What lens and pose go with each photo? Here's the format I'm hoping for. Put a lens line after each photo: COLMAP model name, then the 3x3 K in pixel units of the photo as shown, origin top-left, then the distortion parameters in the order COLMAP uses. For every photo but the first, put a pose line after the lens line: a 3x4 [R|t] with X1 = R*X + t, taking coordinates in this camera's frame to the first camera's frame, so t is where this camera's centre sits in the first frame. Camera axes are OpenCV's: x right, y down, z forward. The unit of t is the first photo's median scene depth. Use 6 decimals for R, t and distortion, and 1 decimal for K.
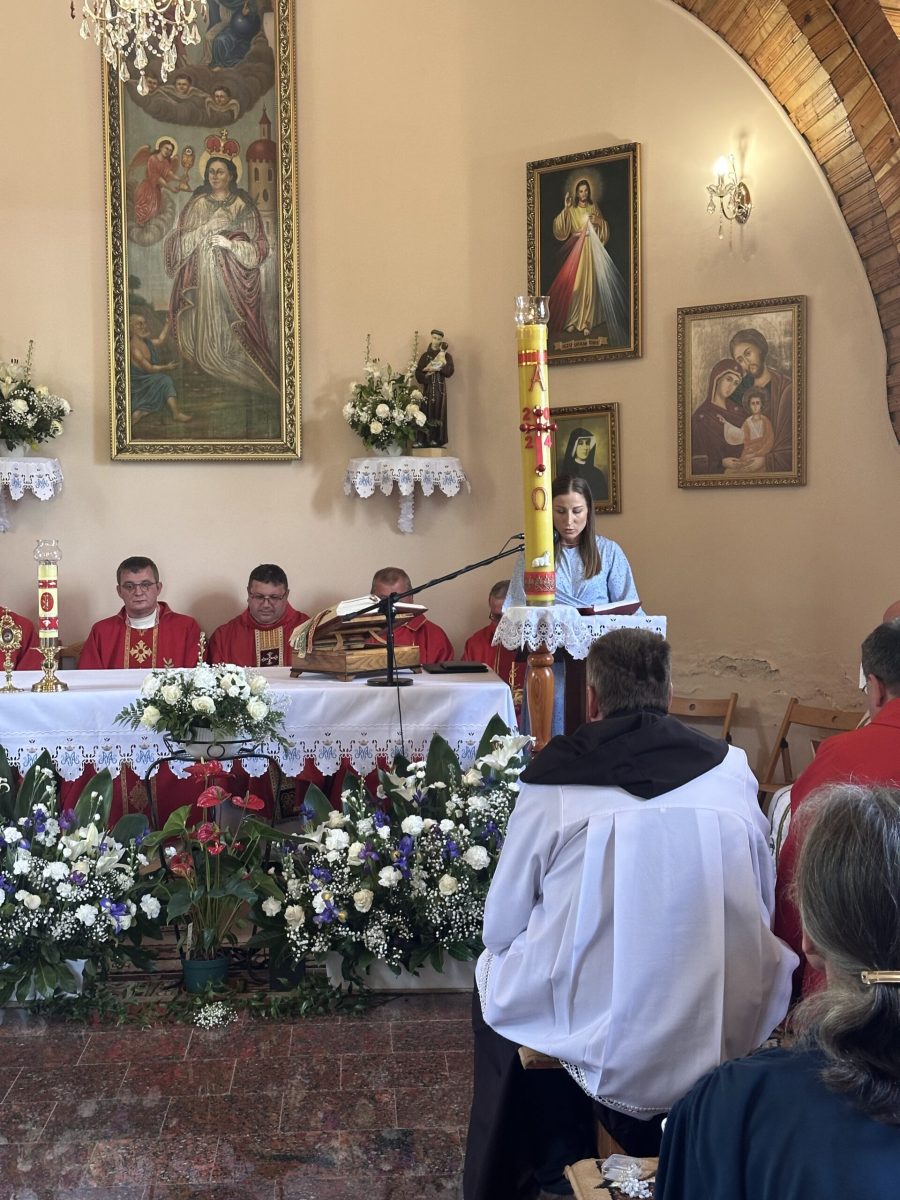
lens RADIAL K [[1667.3, 0, 450.0], [0, 1667.3, 600.0], [0, 0, 1]] dist [0.179753, -0.292124]
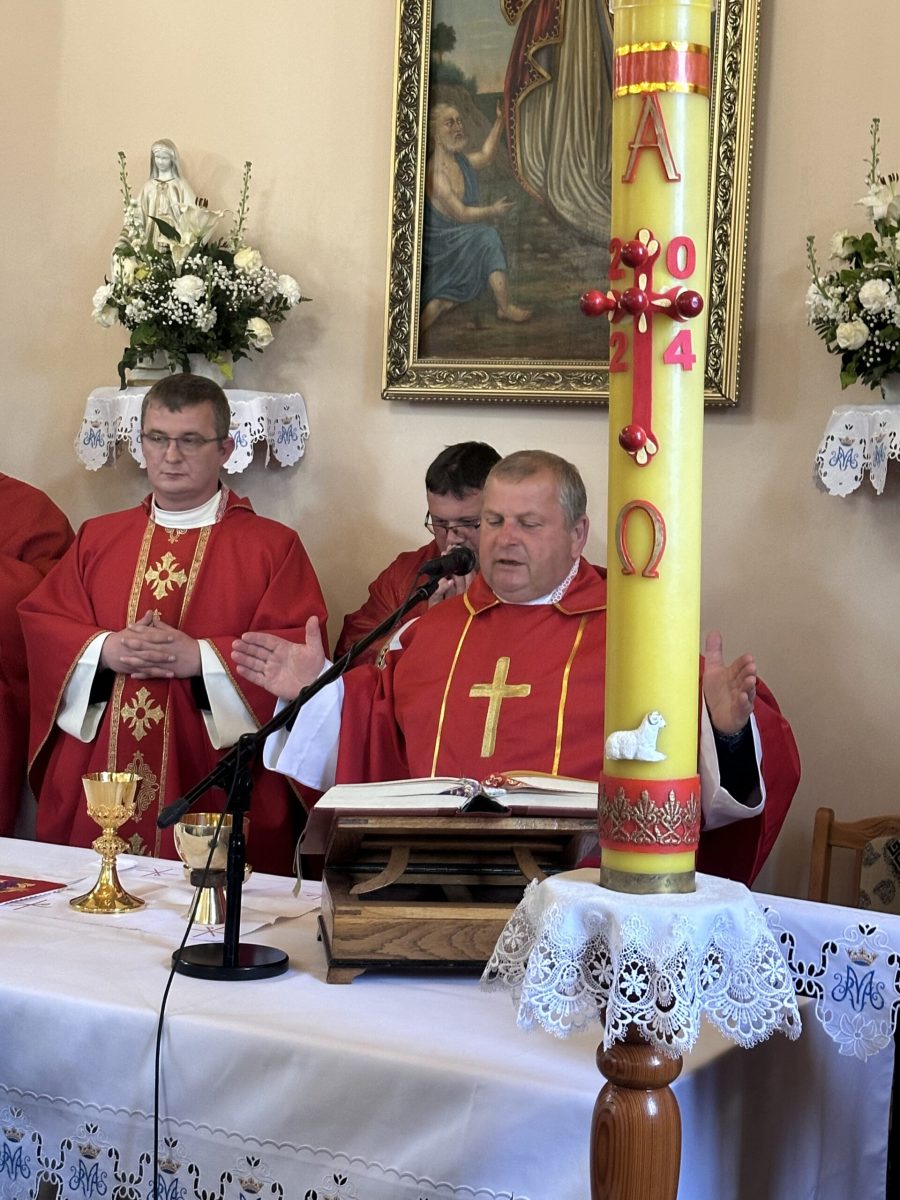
lens RADIAL K [[2186.9, 0, 462.9], [0, 2186.9, 609.4], [0, 0, 1]] dist [0.156707, 0.021779]
pose [[0.848725, 0.075357, -0.523439, 0.174597], [-0.071762, 0.997051, 0.027182, -0.041624], [0.523944, 0.014493, 0.851630, 0.474695]]
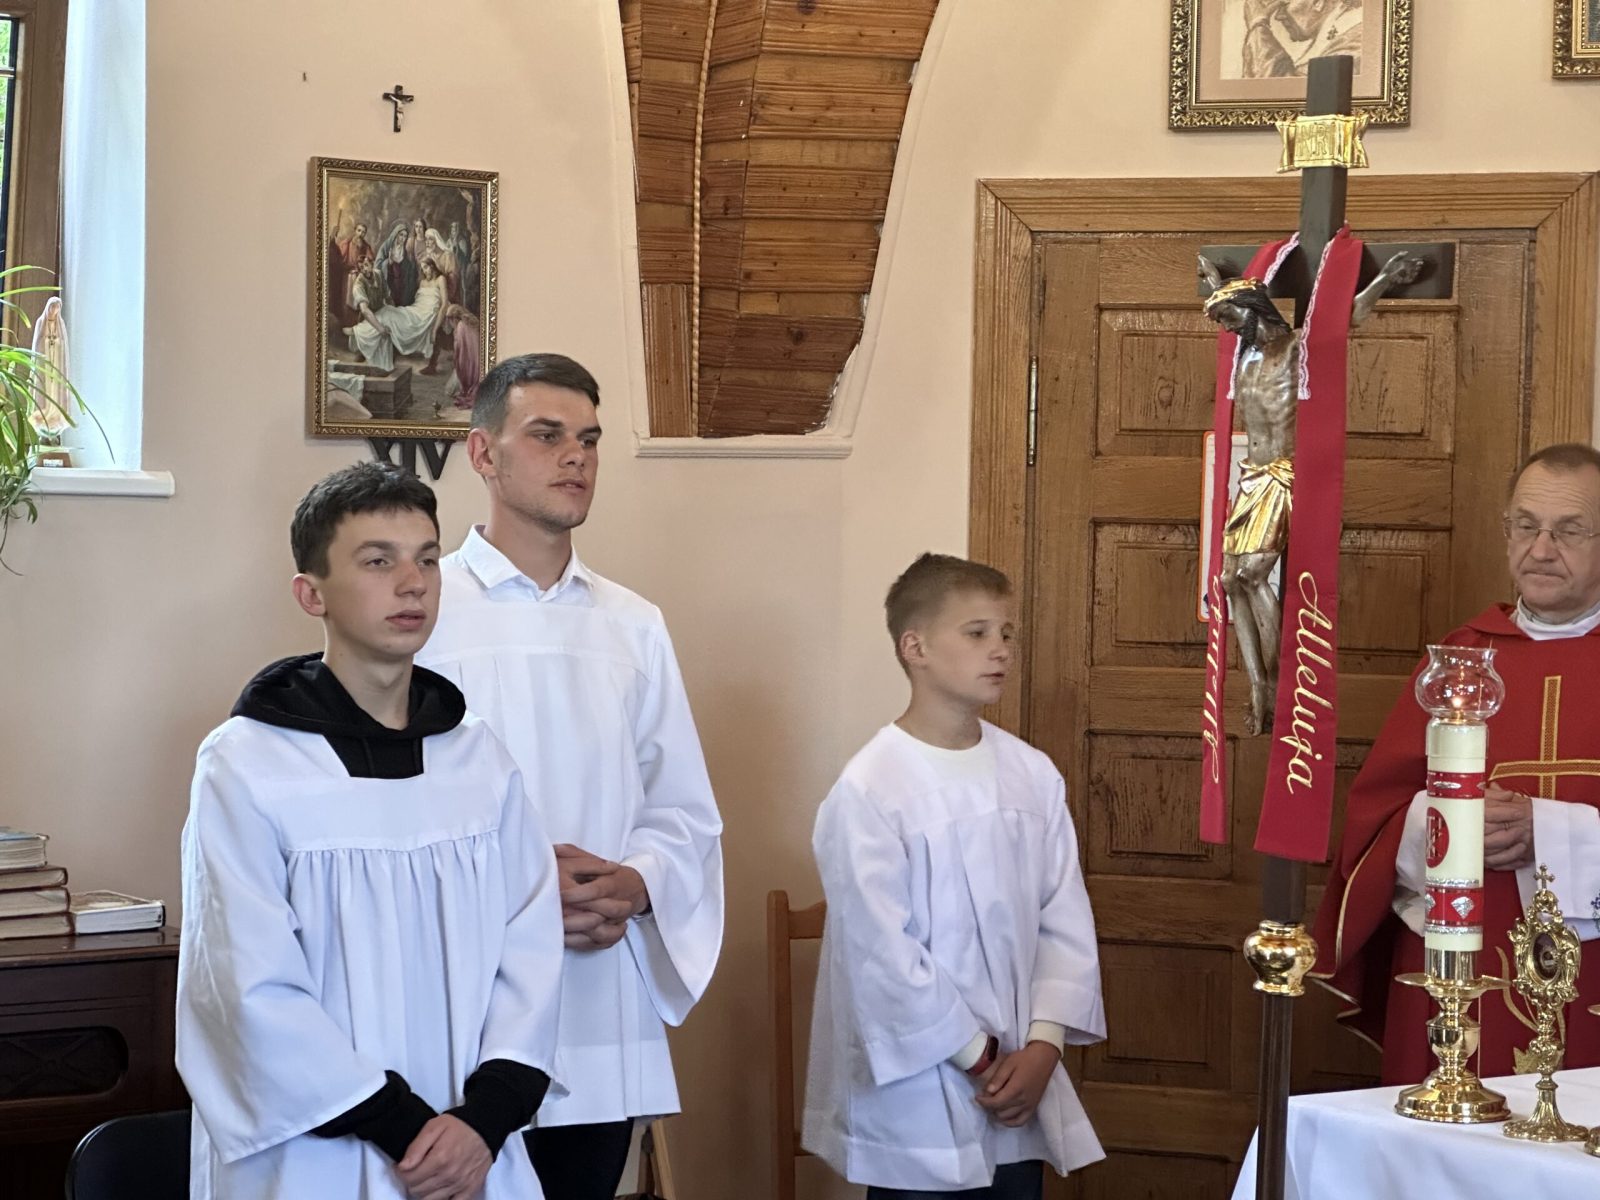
lens RADIAL K [[3578.1, 0, 809.0], [0, 3578.1, 554.3], [0, 0, 1]] dist [-0.005678, 2.608097]
pose [[0.507782, 0.029396, -0.860984, 0.187371], [-0.062637, 0.998032, -0.002867, -0.033018], [0.859205, 0.055386, 0.508624, 0.414389]]
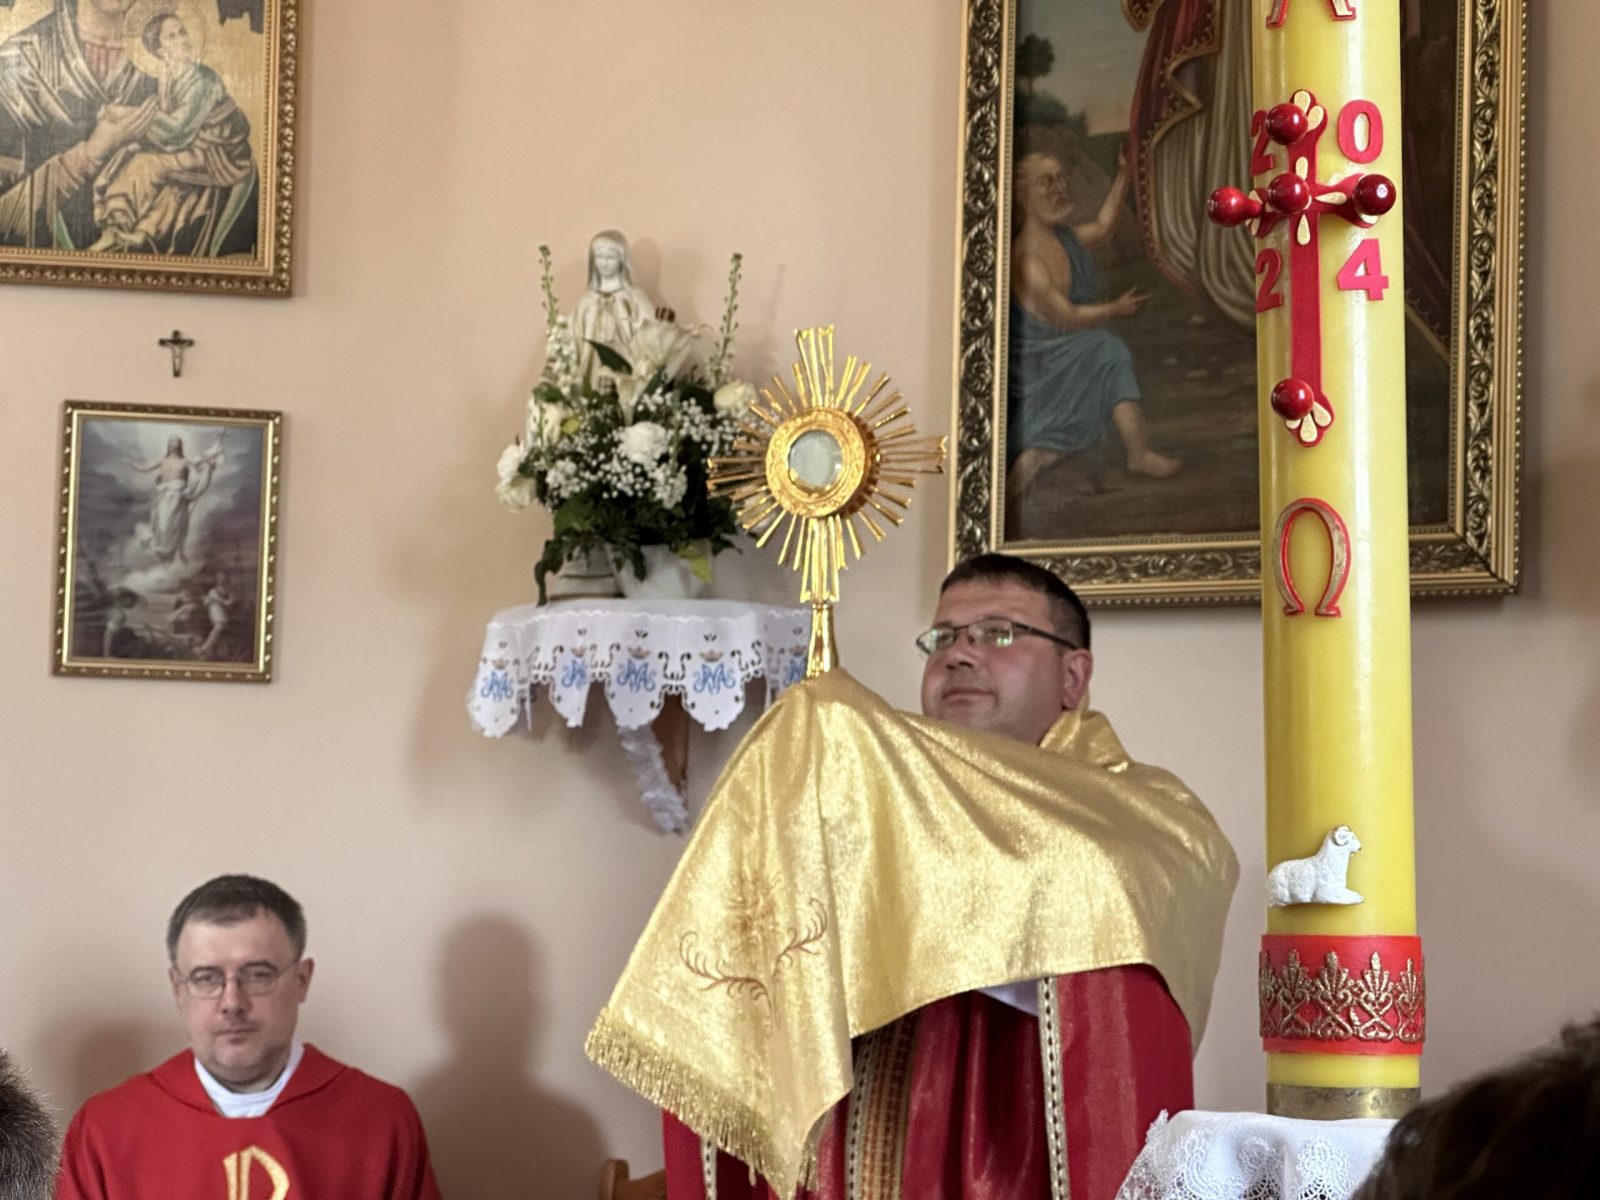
lens RADIAL K [[3617.4, 0, 800.5], [0, 3617.4, 565.7], [0, 0, 1]] dist [-0.271837, 7.048700]
pose [[0.800216, -0.029725, -0.598975, 0.191721], [-0.061305, 0.989484, -0.131006, -0.000475], [0.596571, 0.141553, 0.789979, 0.464762]]
